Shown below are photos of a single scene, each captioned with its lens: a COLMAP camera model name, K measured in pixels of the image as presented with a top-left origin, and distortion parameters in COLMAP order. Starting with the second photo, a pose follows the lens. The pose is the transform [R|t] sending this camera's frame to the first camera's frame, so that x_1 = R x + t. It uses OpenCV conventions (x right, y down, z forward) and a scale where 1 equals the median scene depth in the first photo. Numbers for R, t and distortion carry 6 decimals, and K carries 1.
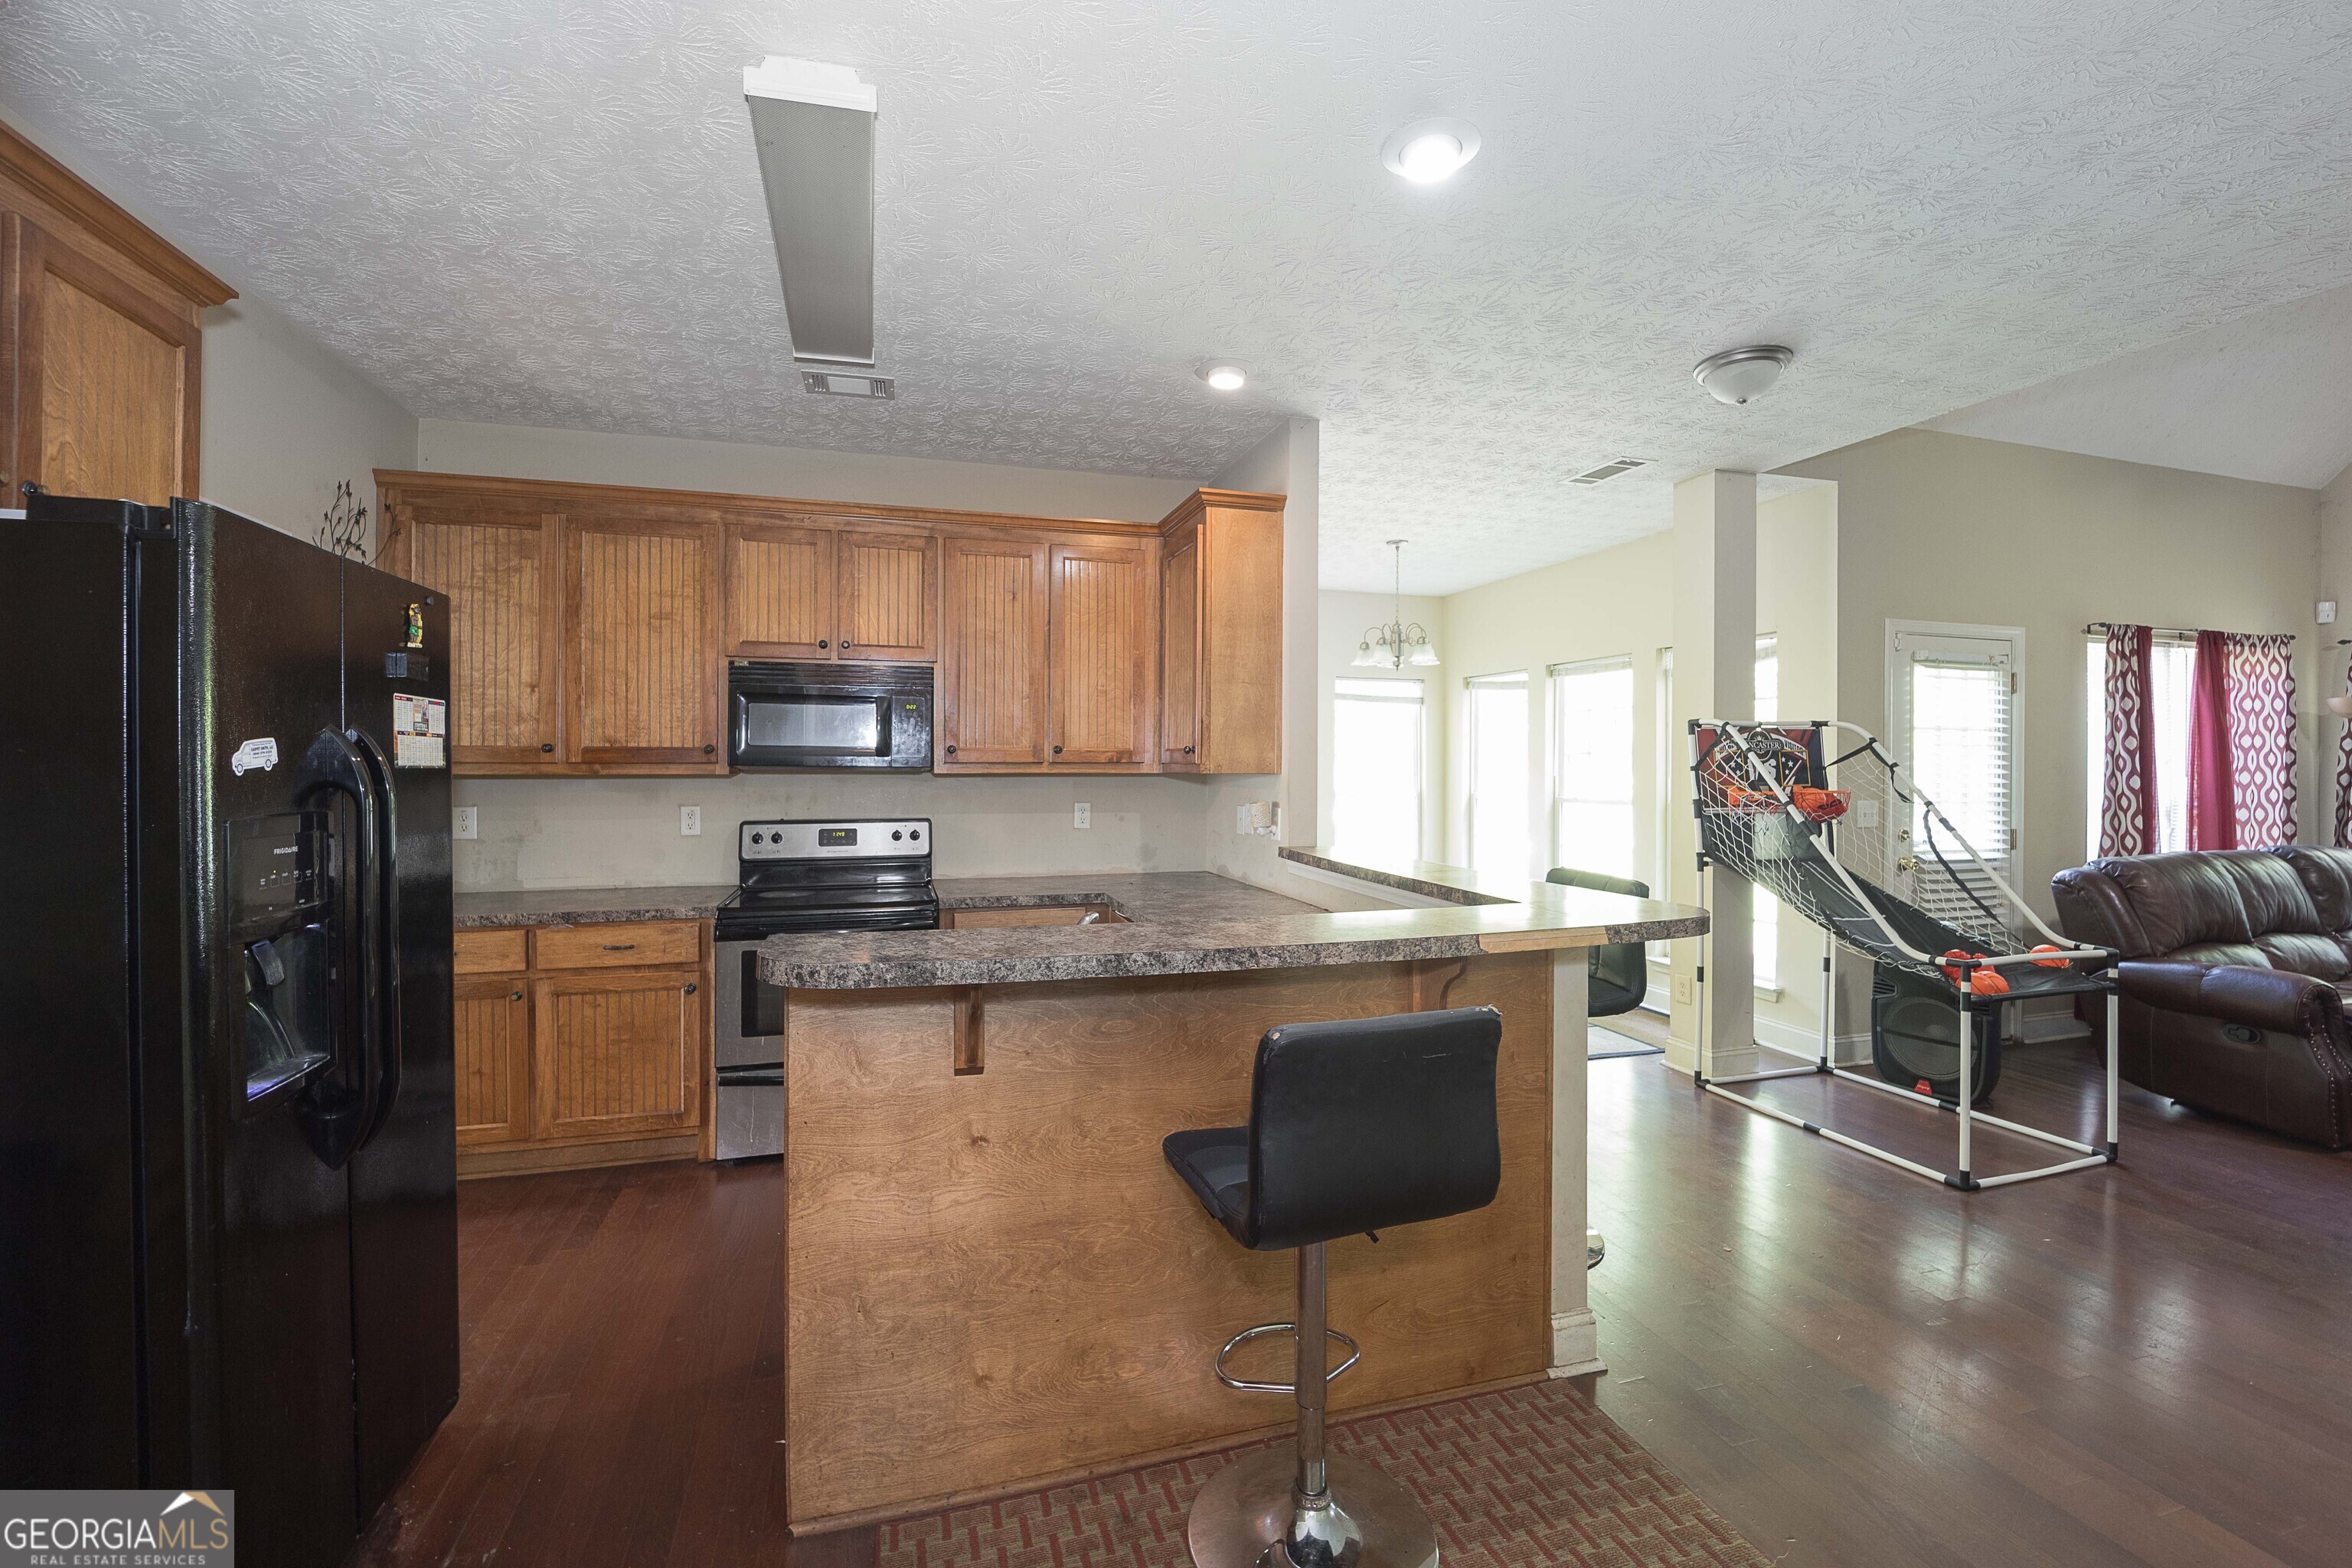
lens RADIAL K [[986.4, 0, 1175.5], [0, 986.4, 777.0], [0, 0, 1]] dist [-0.011739, 0.000450]
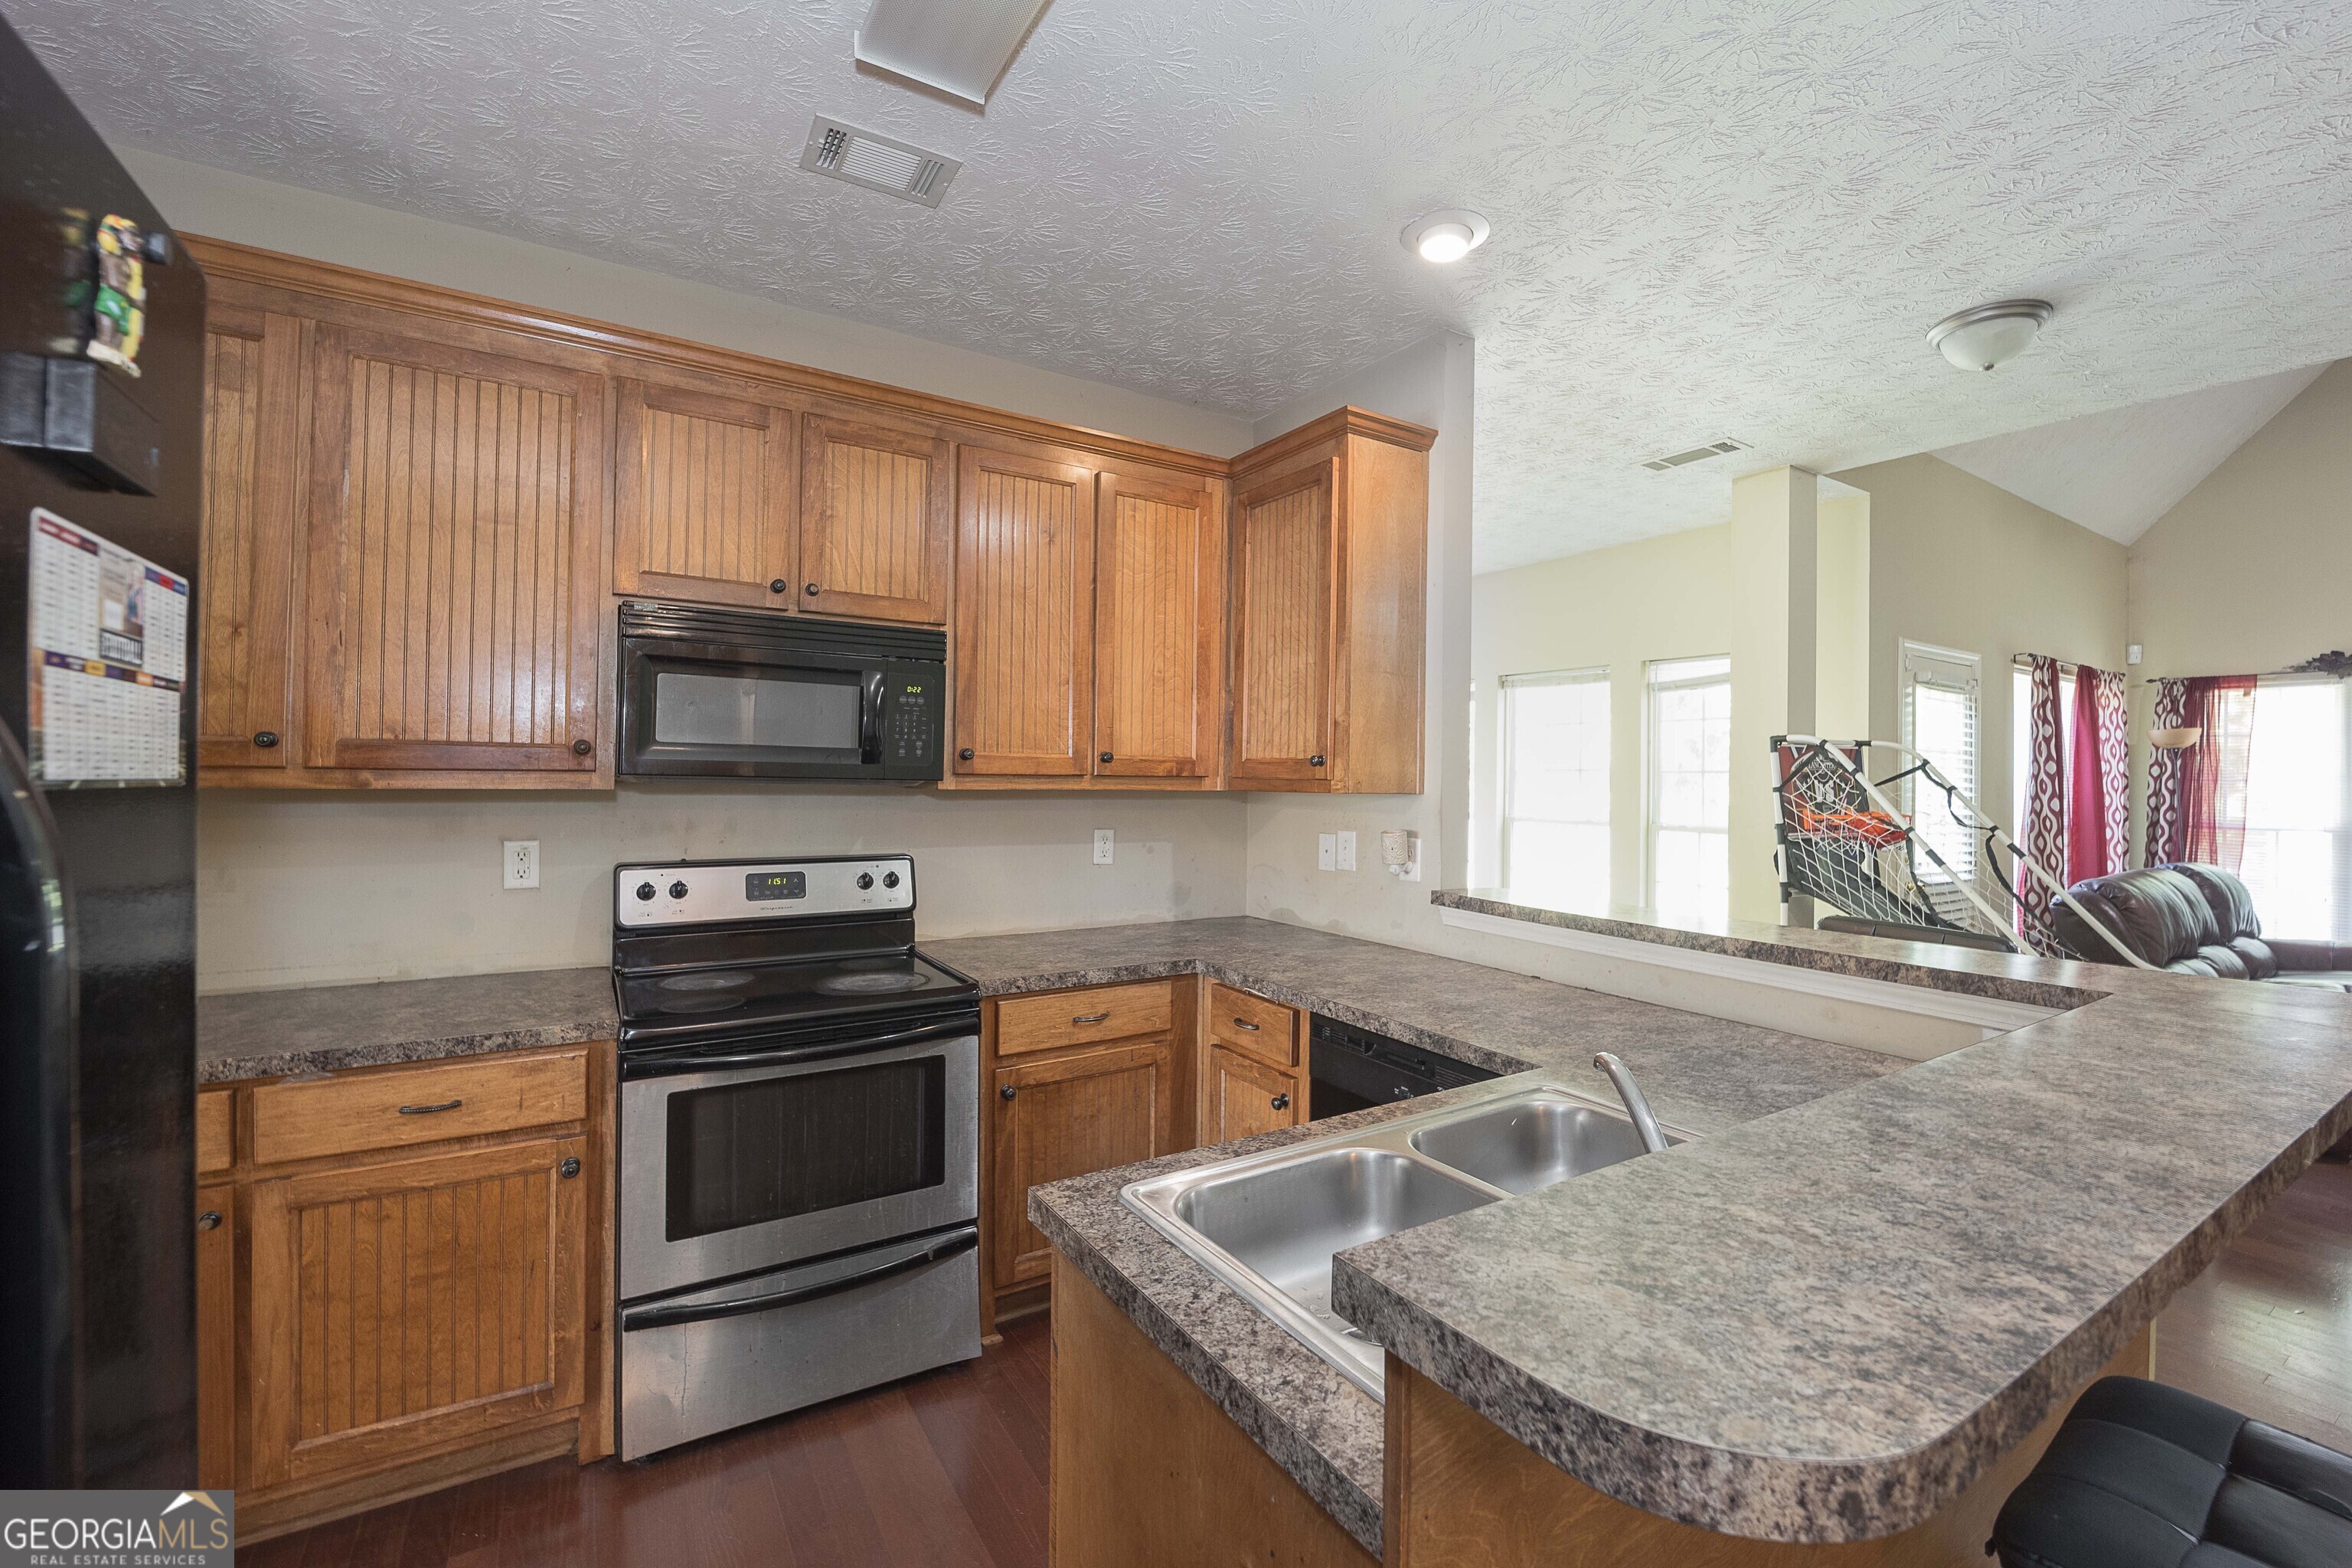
lens RADIAL K [[981.8, 0, 1196.5], [0, 981.8, 777.4], [0, 0, 1]] dist [-0.013177, -0.002314]
pose [[0.961179, 0.010549, 0.275723, -0.259997], [-0.007447, 0.999897, -0.012296, -0.005229], [-0.275825, 0.009766, 0.961158, 0.305596]]
